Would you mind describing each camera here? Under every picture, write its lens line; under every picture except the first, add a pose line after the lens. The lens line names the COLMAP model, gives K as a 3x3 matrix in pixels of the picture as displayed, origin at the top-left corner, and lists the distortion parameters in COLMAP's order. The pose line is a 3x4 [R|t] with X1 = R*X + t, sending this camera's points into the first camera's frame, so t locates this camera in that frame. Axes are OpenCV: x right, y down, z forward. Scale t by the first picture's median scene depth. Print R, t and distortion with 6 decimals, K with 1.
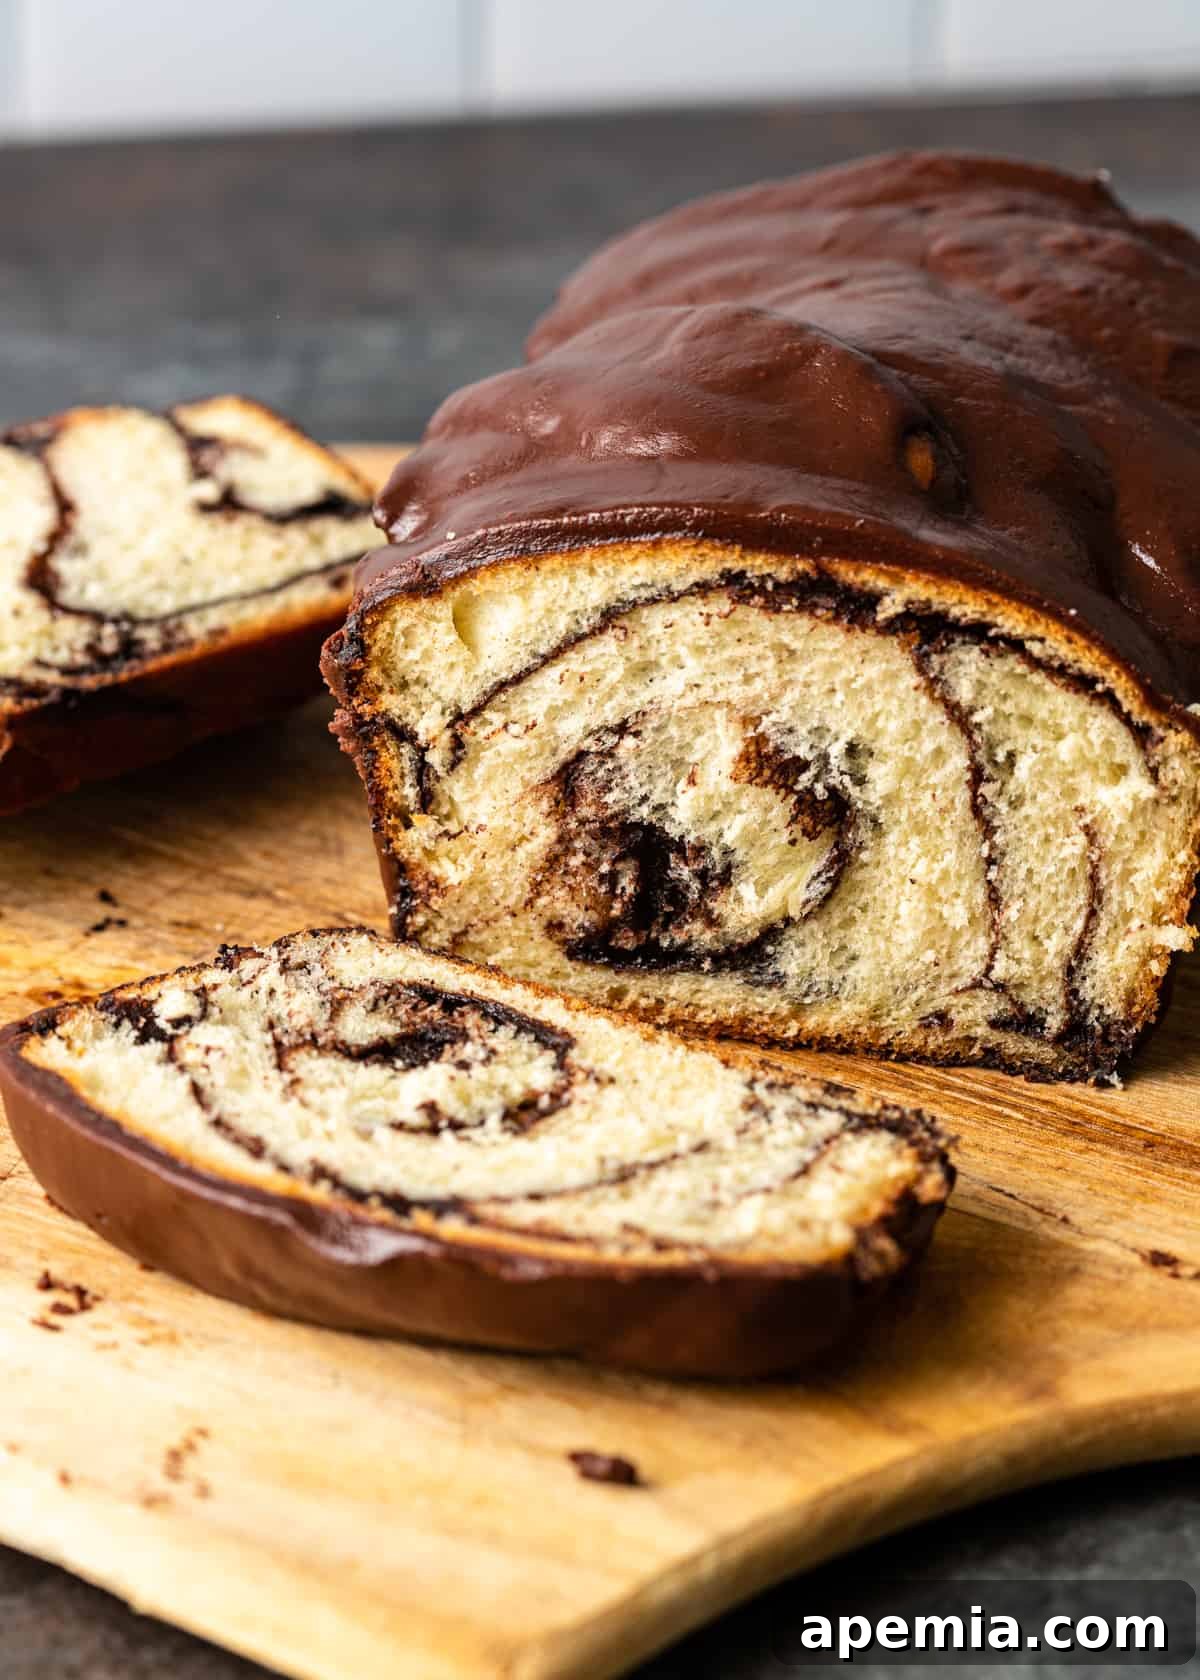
lens RADIAL K [[6350.8, 0, 599.1], [0, 6350.8, 839.7], [0, 0, 1]] dist [-0.015387, 0.000000]
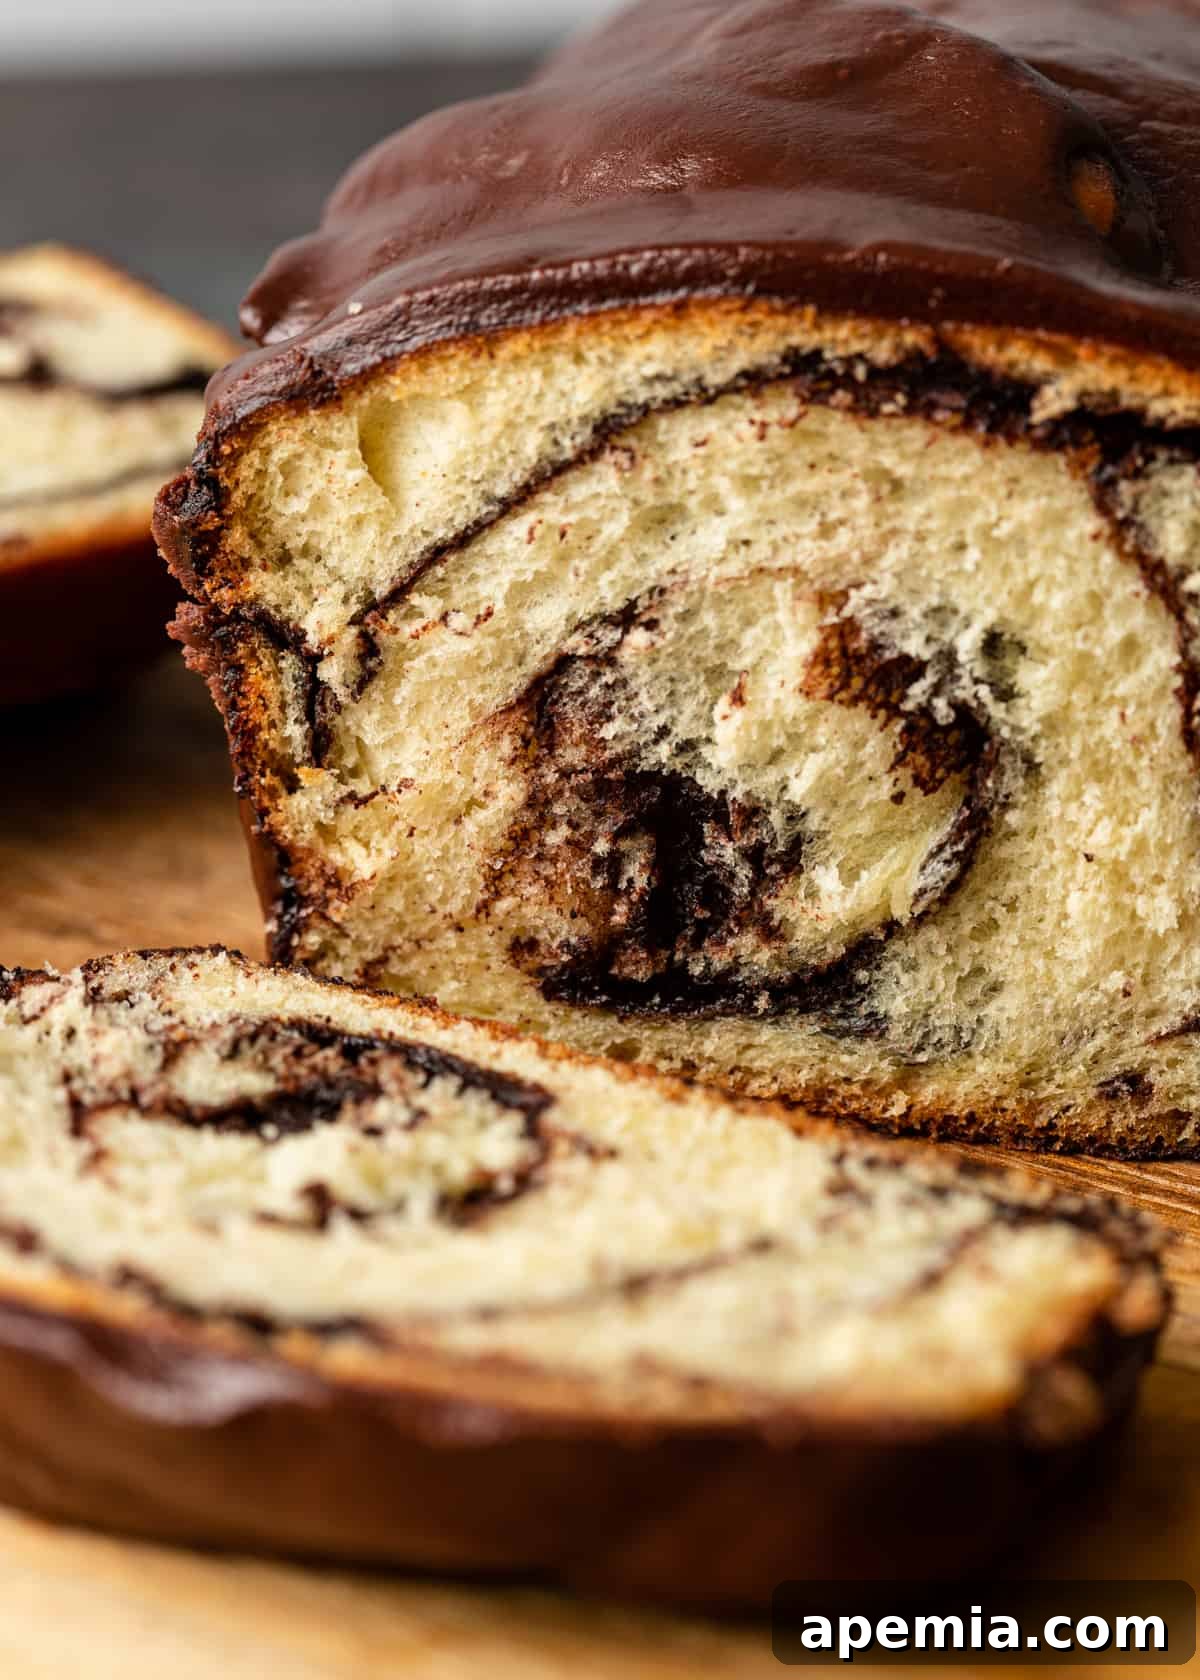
lens RADIAL K [[6350.8, 0, 656.1], [0, 6350.8, 867.4], [0, 0, 1]] dist [-0.015387, 0.000000]
pose [[0.999958, -0.005045, 0.007655, 0.001491], [0.005666, 0.996493, -0.083479, 0.060373], [-0.007207, 0.083519, 0.996480, 0.373200]]
